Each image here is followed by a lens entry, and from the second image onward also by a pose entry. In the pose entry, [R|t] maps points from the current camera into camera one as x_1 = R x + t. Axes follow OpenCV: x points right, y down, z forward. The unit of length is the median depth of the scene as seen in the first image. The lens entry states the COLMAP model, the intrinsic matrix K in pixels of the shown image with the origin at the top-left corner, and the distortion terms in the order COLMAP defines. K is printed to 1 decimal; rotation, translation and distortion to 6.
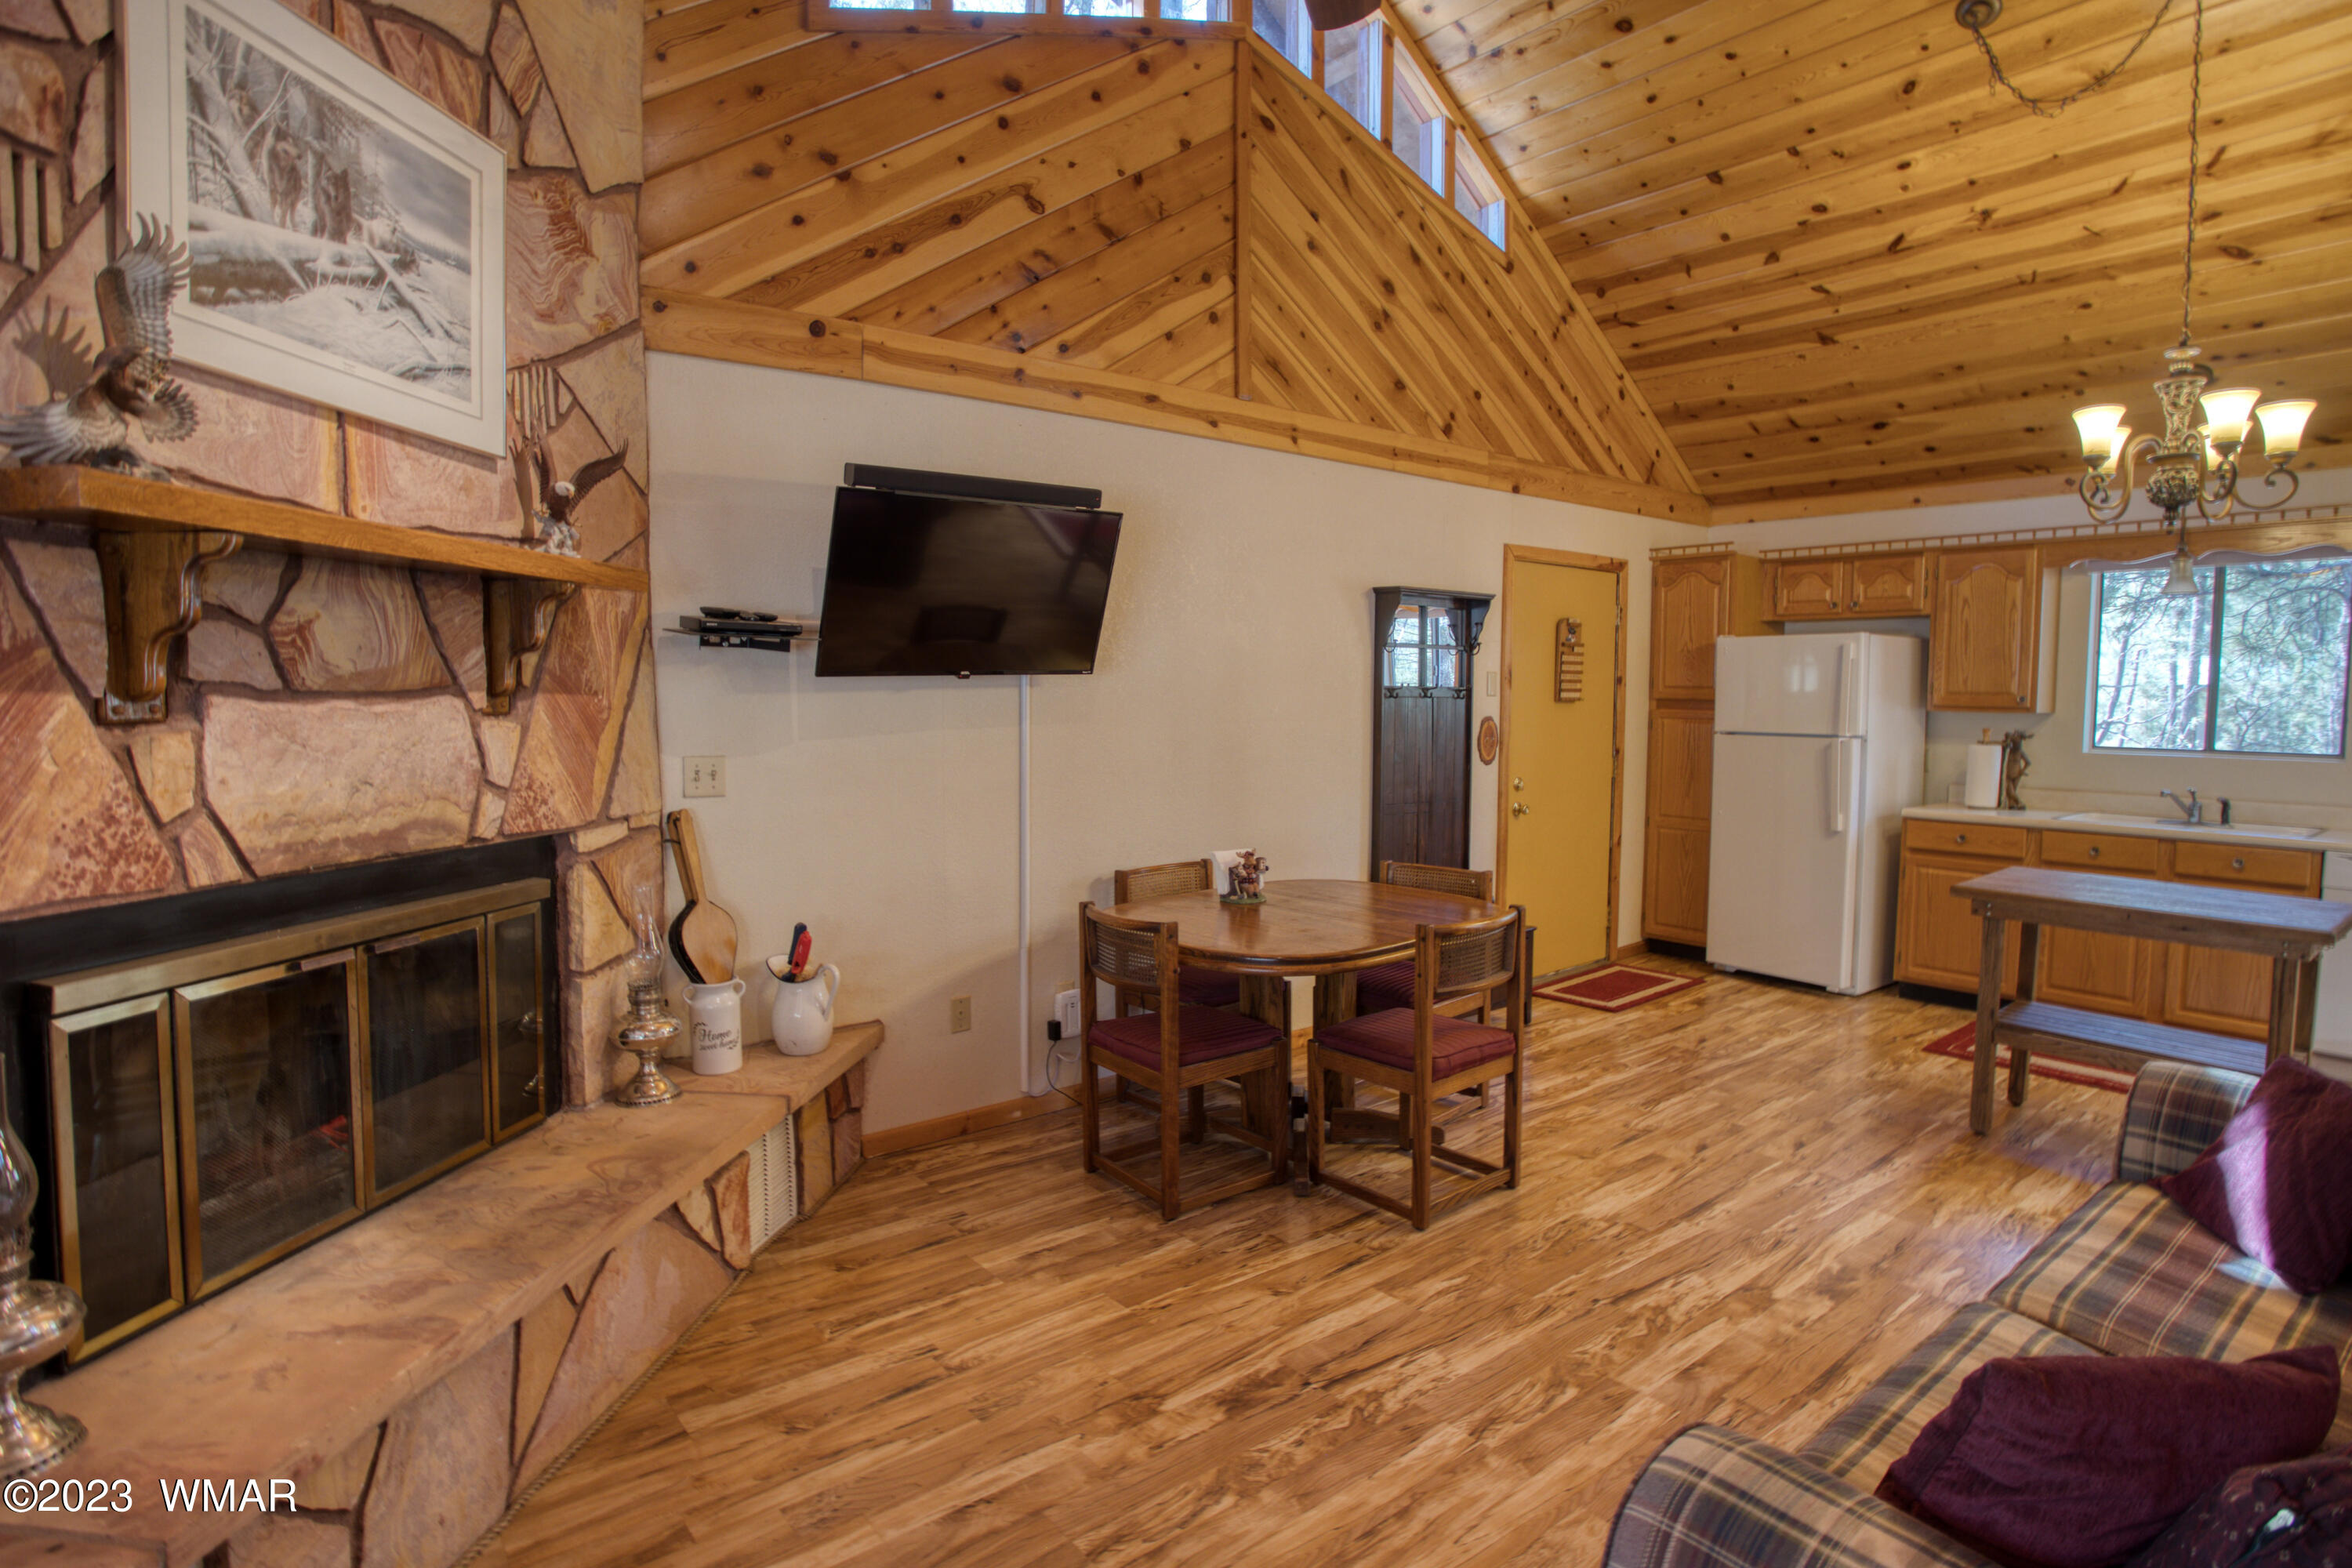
lens RADIAL K [[1156.6, 0, 1188.6], [0, 1156.6, 732.0], [0, 0, 1]] dist [-0.076332, 0.029464]
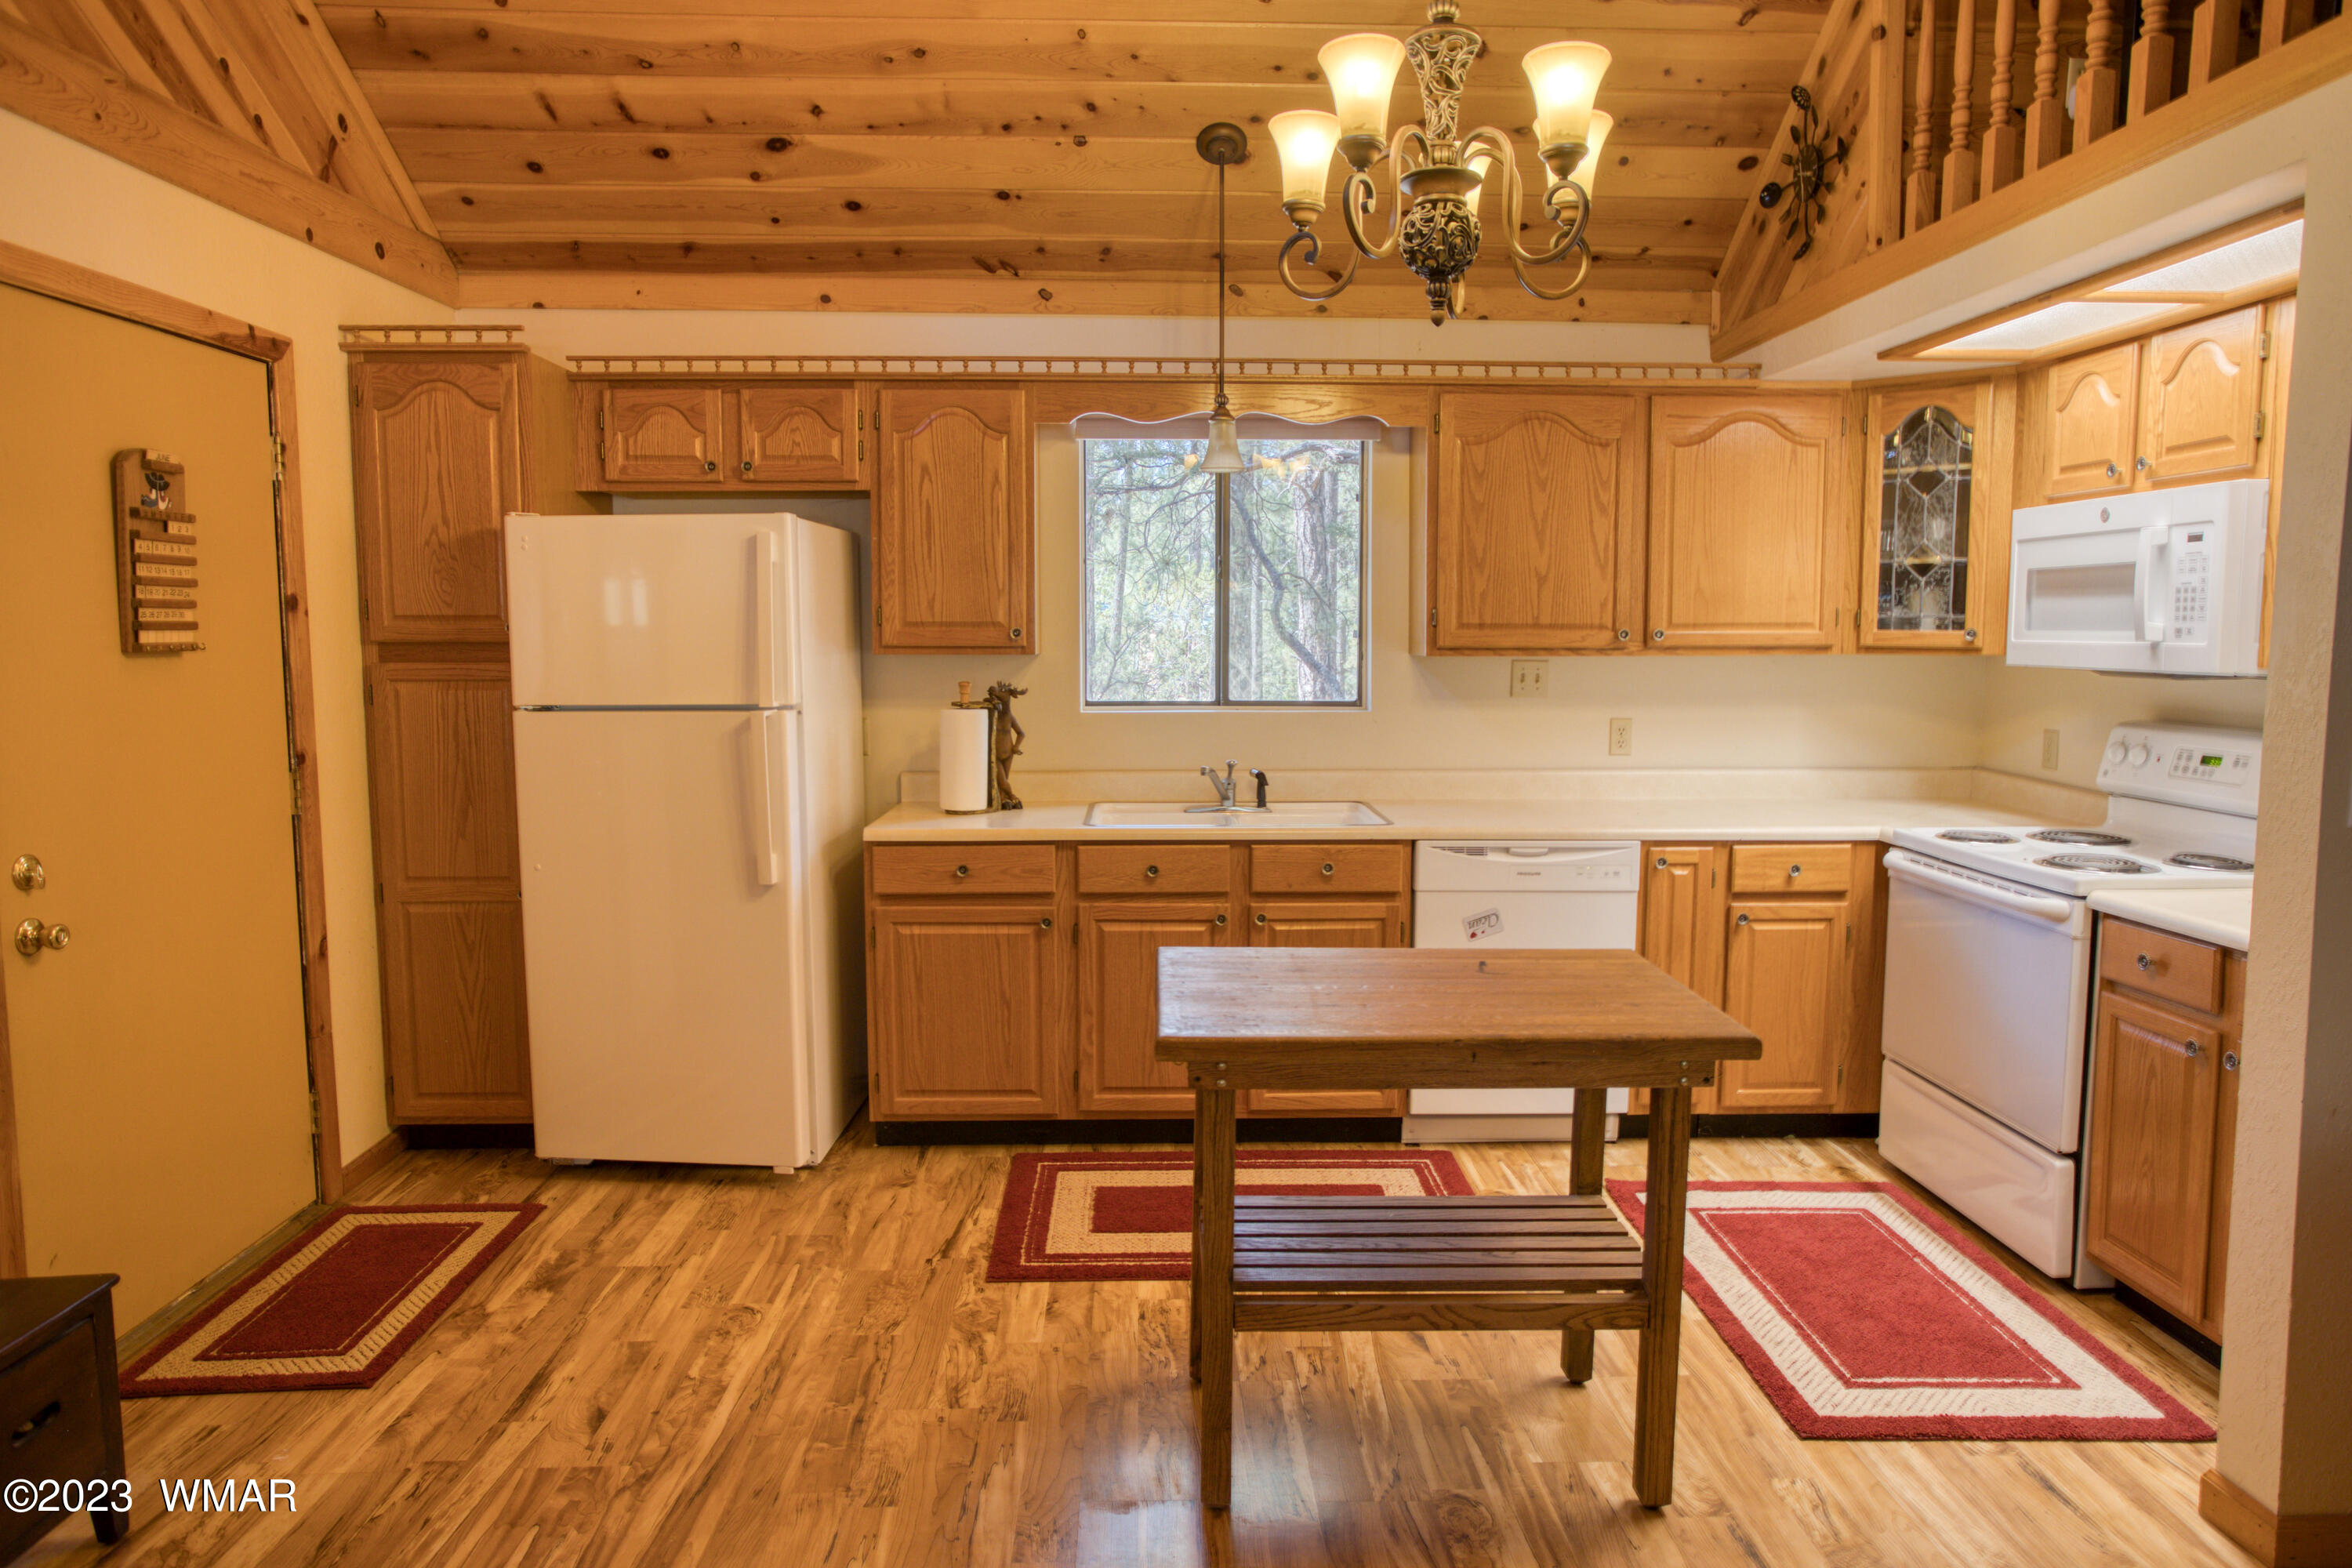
lens RADIAL K [[1434.3, 0, 1176.0], [0, 1434.3, 784.0], [0, 0, 1]] dist [-0.055049, 0.045978]
pose [[0.596709, -0.093082, 0.797041, 0.157533], [0.034221, 0.995298, 0.090616, -0.014896], [-0.801728, -0.026796, 0.597088, 0.456774]]
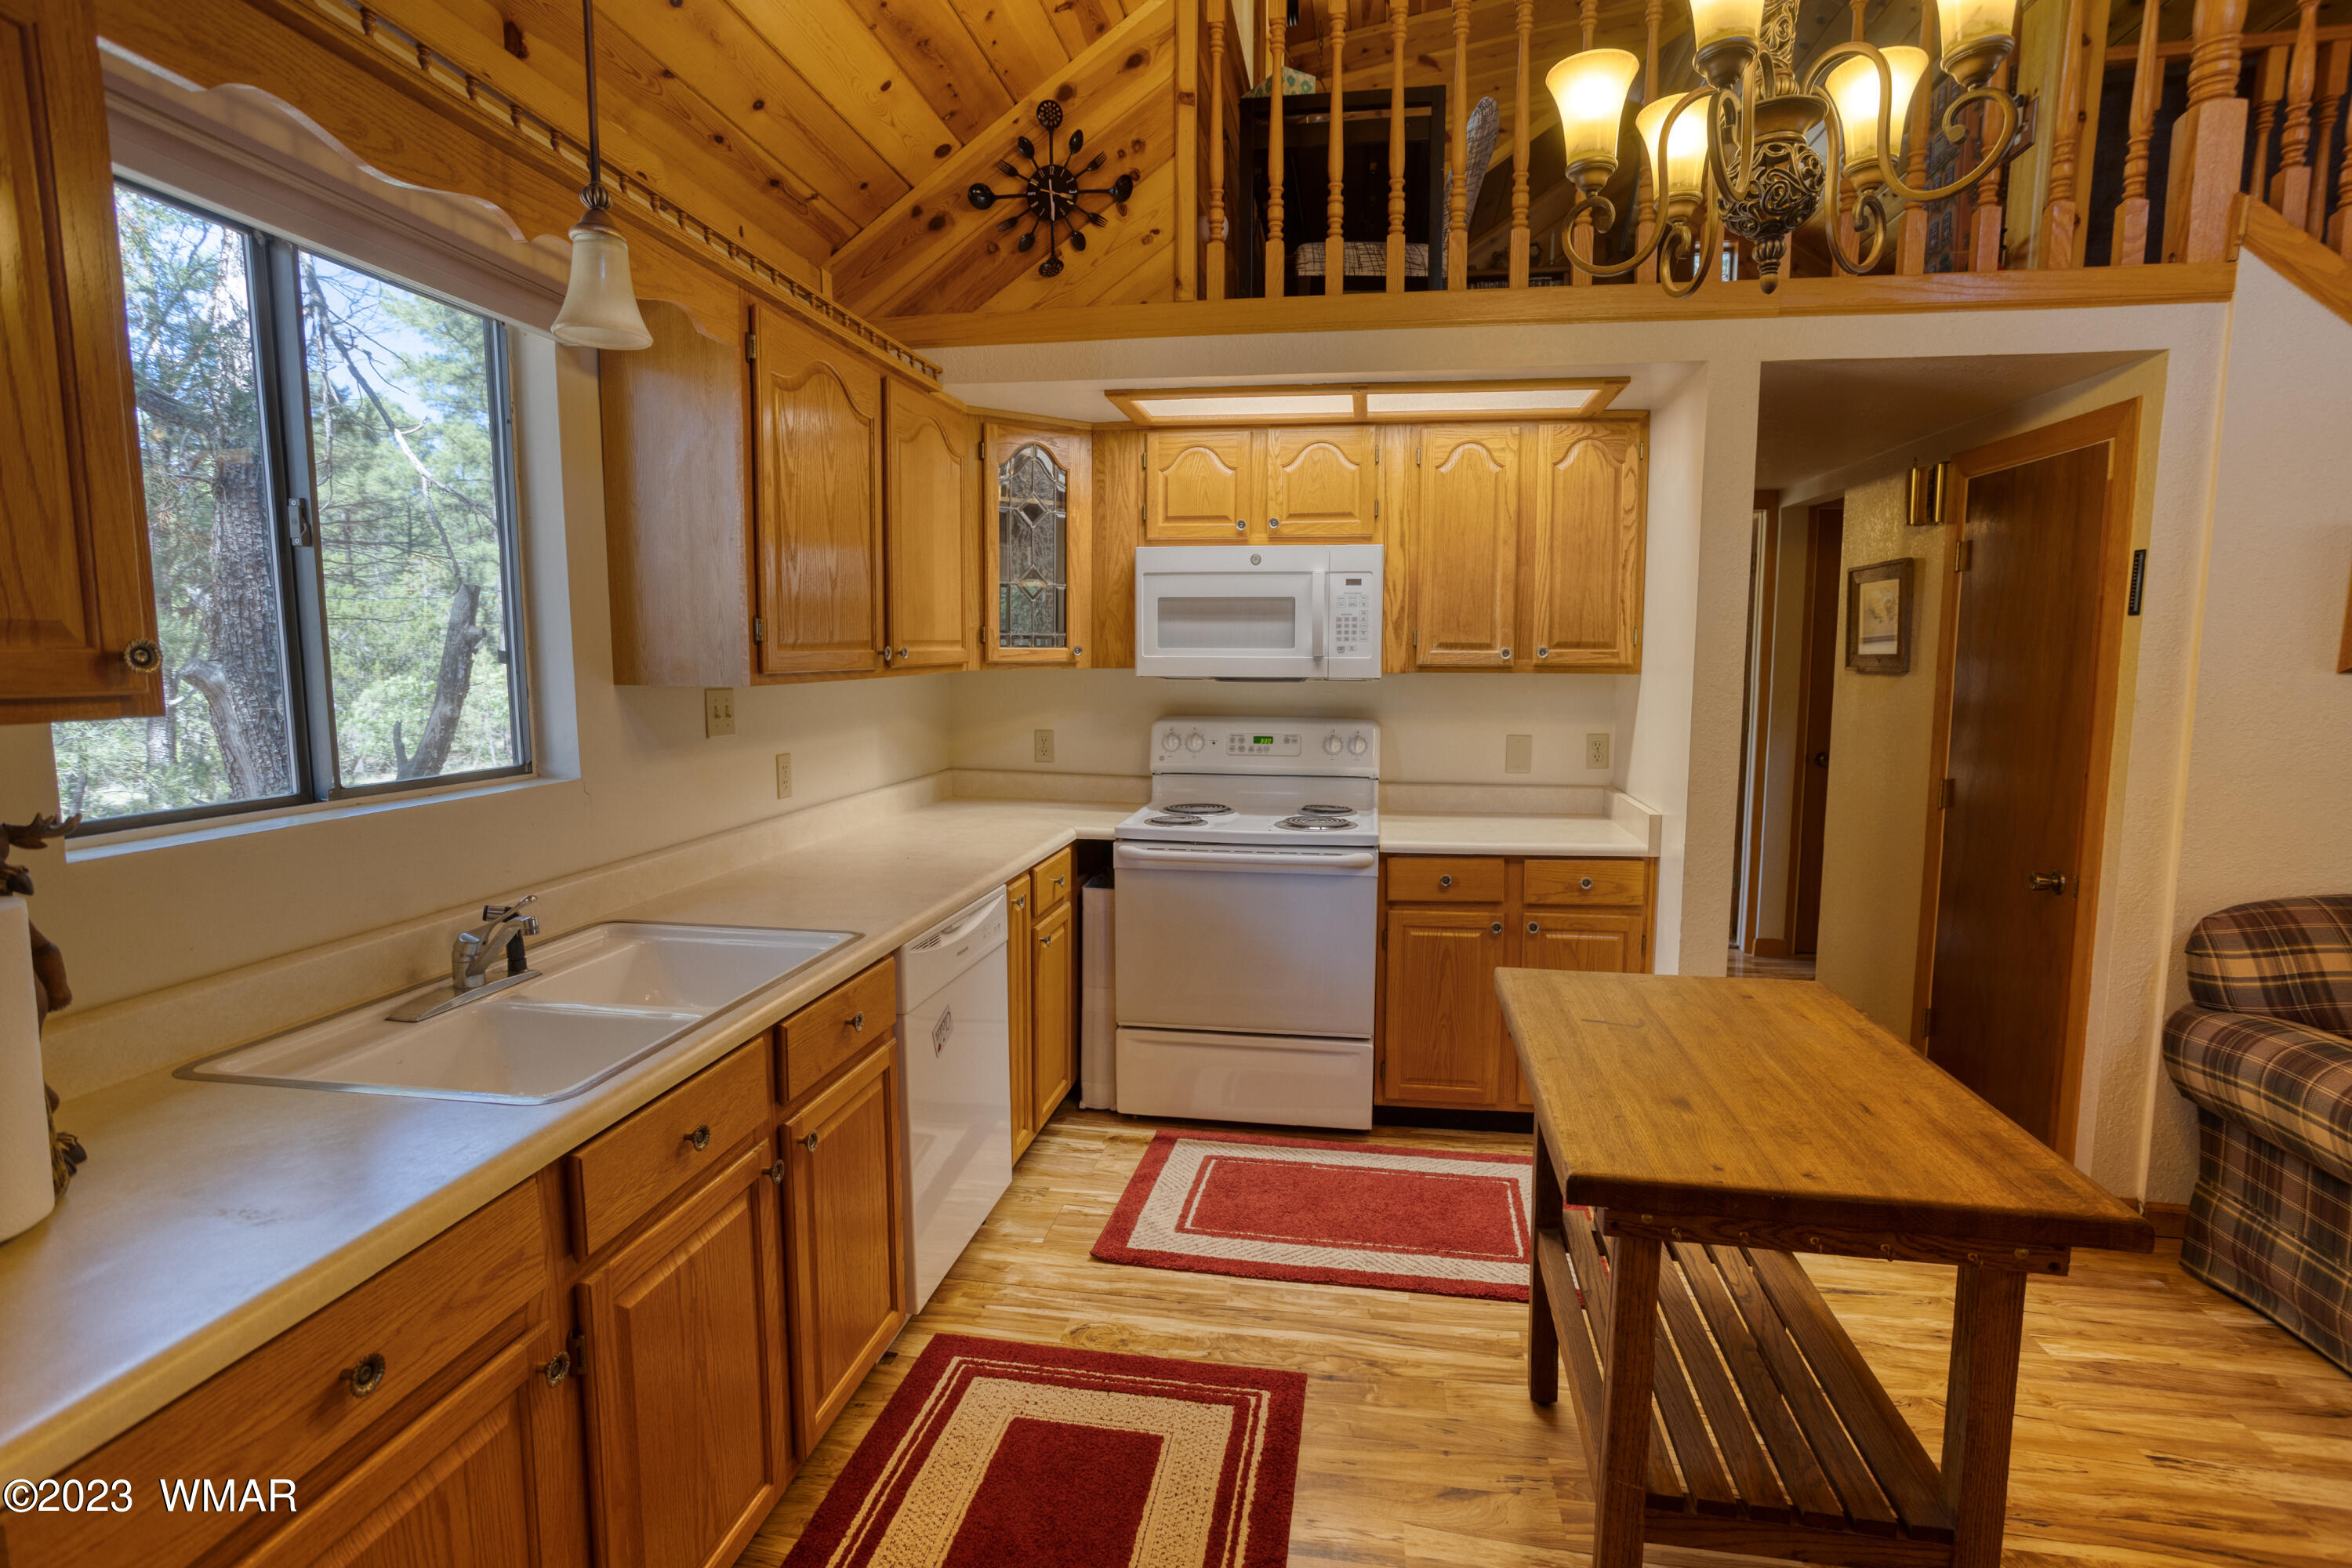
lens RADIAL K [[1140.0, 0, 1176.0], [0, 1140.0, 784.0], [0, 0, 1]] dist [-0.058877, 0.027199]
pose [[-0.674928, -0.092275, 0.732091, 0.456233], [0.022315, 0.989144, 0.145247, -0.030974], [-0.737546, 0.114368, -0.665542, 0.998631]]
